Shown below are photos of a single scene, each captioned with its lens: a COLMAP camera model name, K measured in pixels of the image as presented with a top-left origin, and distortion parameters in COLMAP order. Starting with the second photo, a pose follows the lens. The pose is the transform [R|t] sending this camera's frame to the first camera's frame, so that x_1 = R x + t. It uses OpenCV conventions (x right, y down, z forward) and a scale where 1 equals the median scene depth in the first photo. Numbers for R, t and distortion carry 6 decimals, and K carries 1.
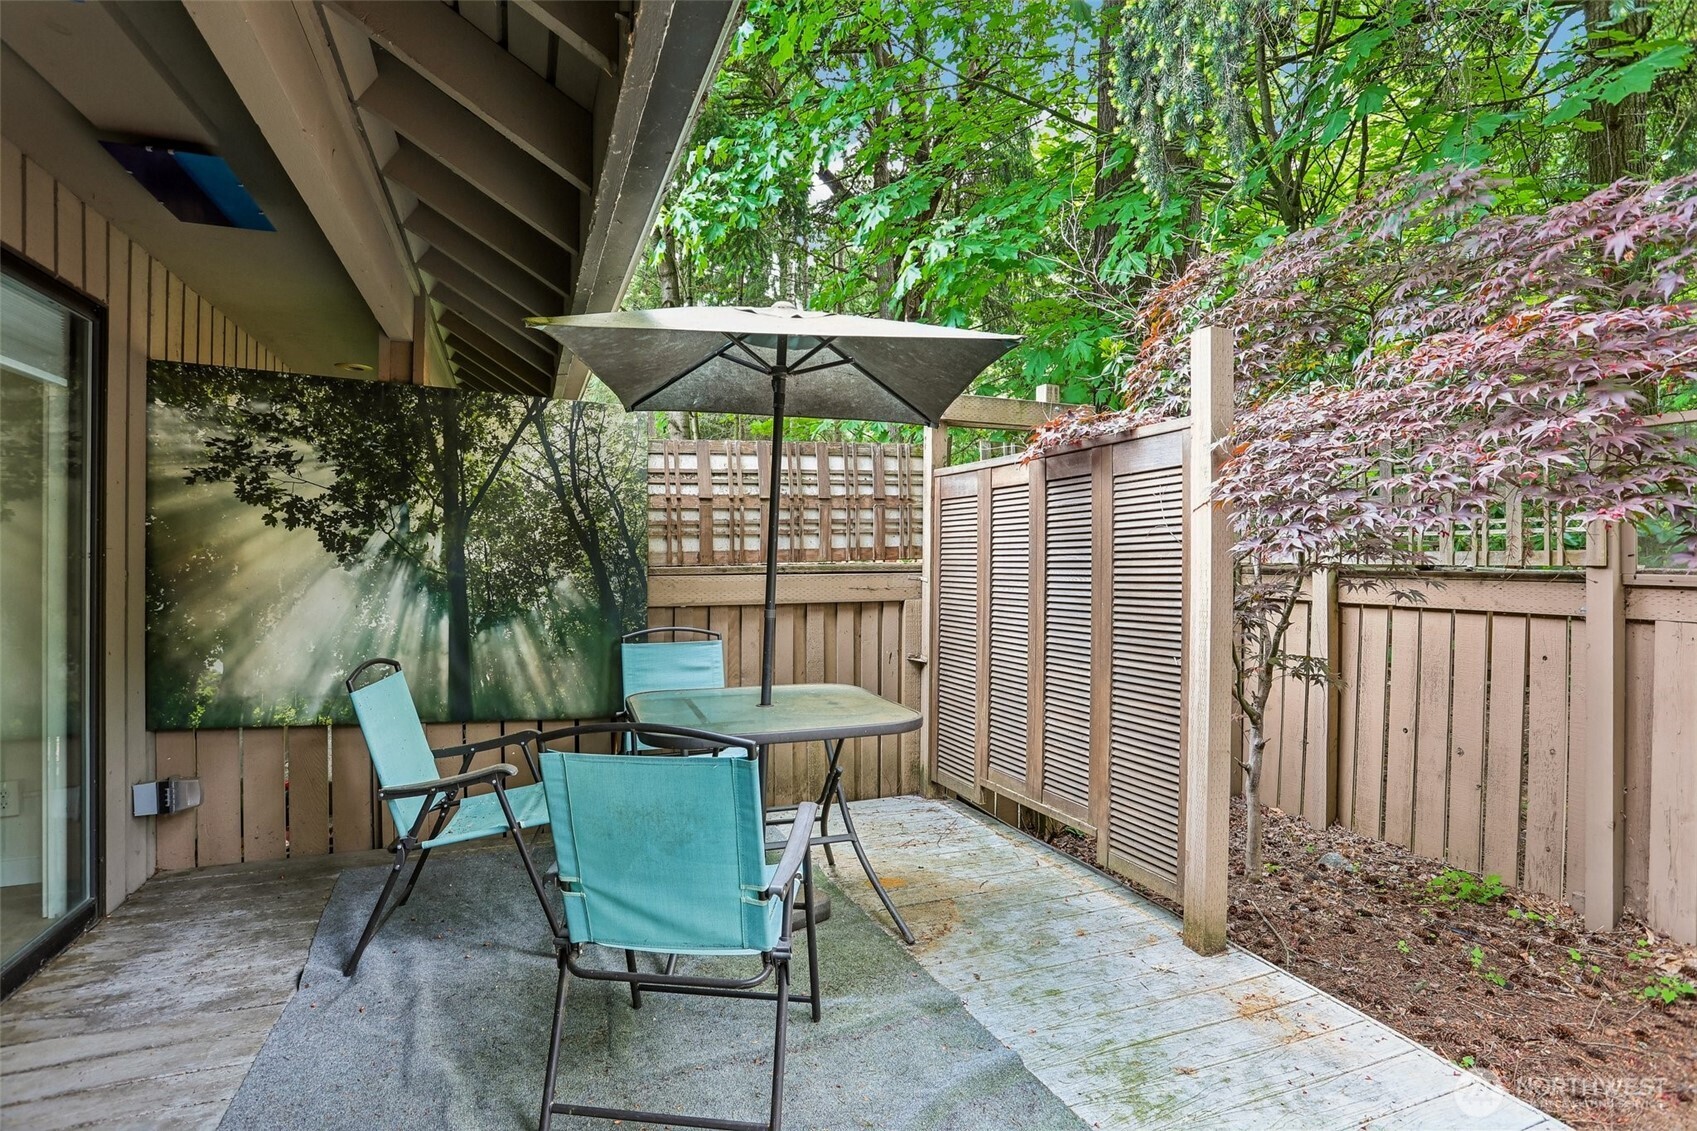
lens RADIAL K [[827.1, 0, 863.5], [0, 827.1, 572.0], [0, 0, 1]] dist [-0.037262, 0.017380]
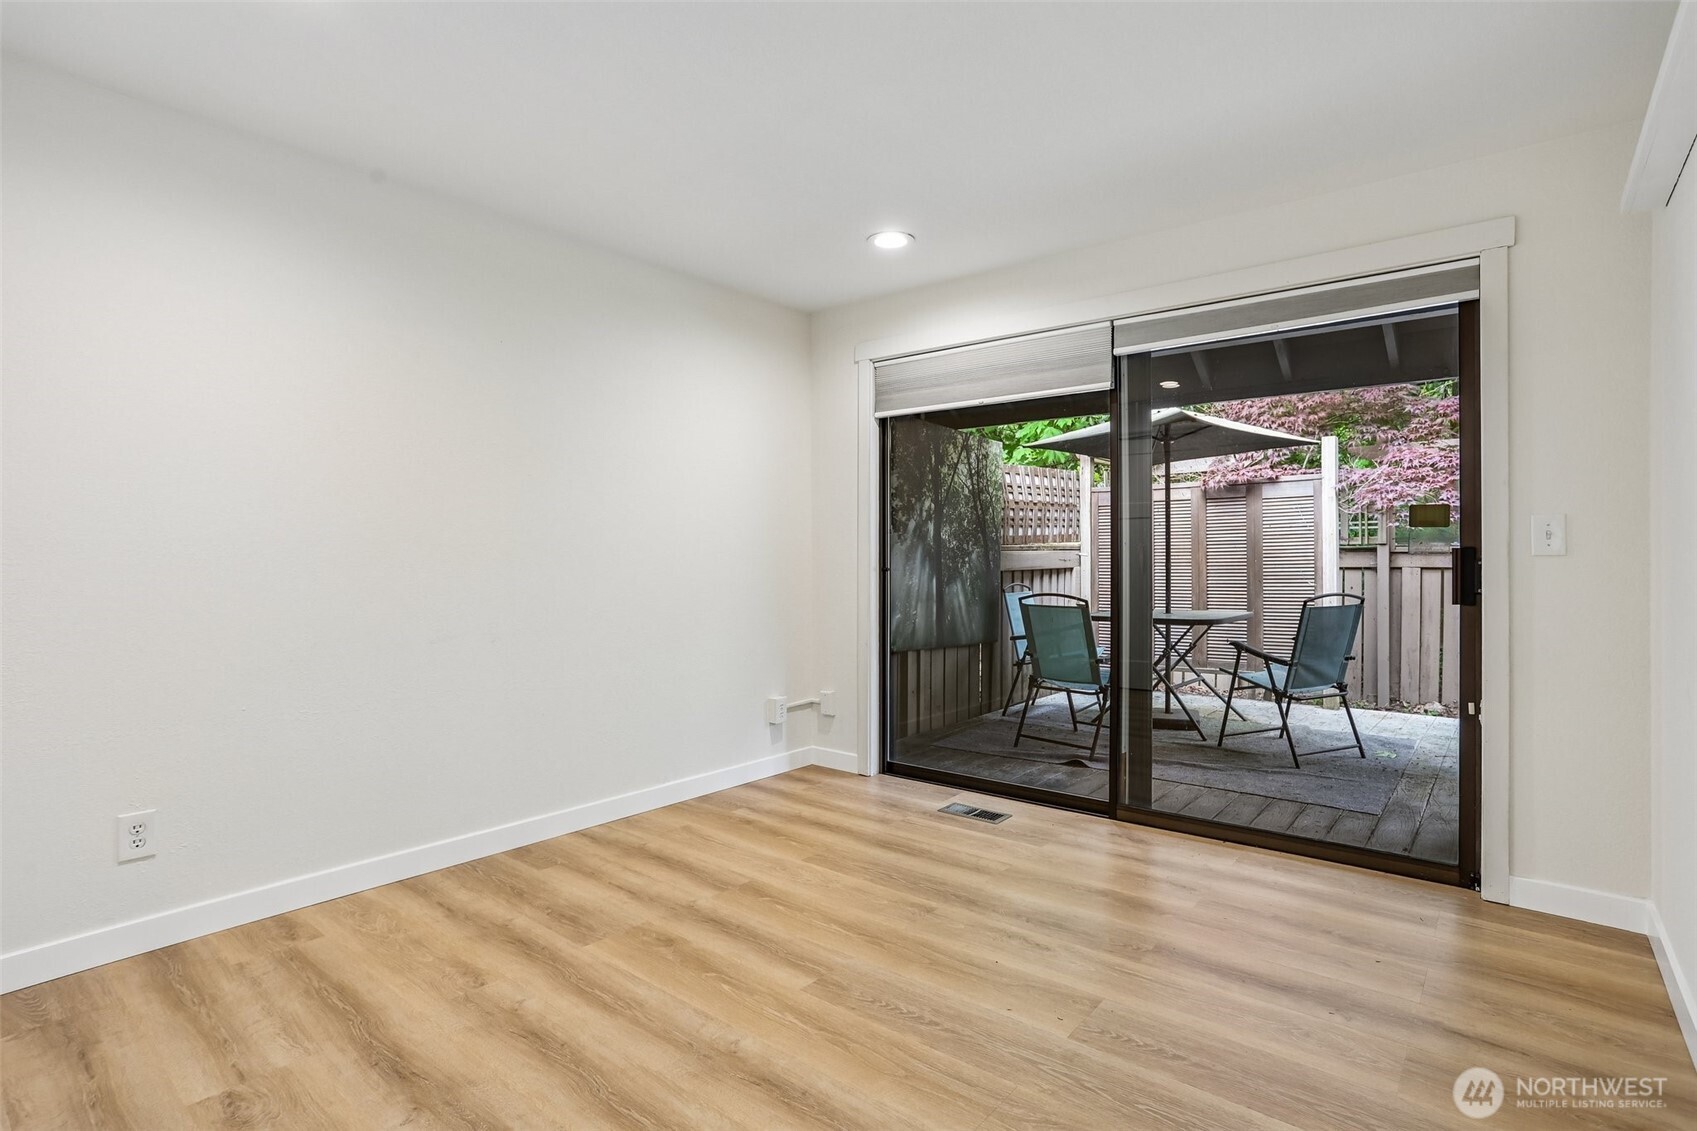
lens RADIAL K [[827.1, 0, 839.5], [0, 827.1, 571.1], [0, 0, 1]] dist [-0.037262, 0.017380]
pose [[0.879112, -0.013756, 0.476416, -1.337767], [0.014059, 0.999897, 0.002928, 0.035849], [-0.476407, 0.004124, 0.879215, -0.235271]]
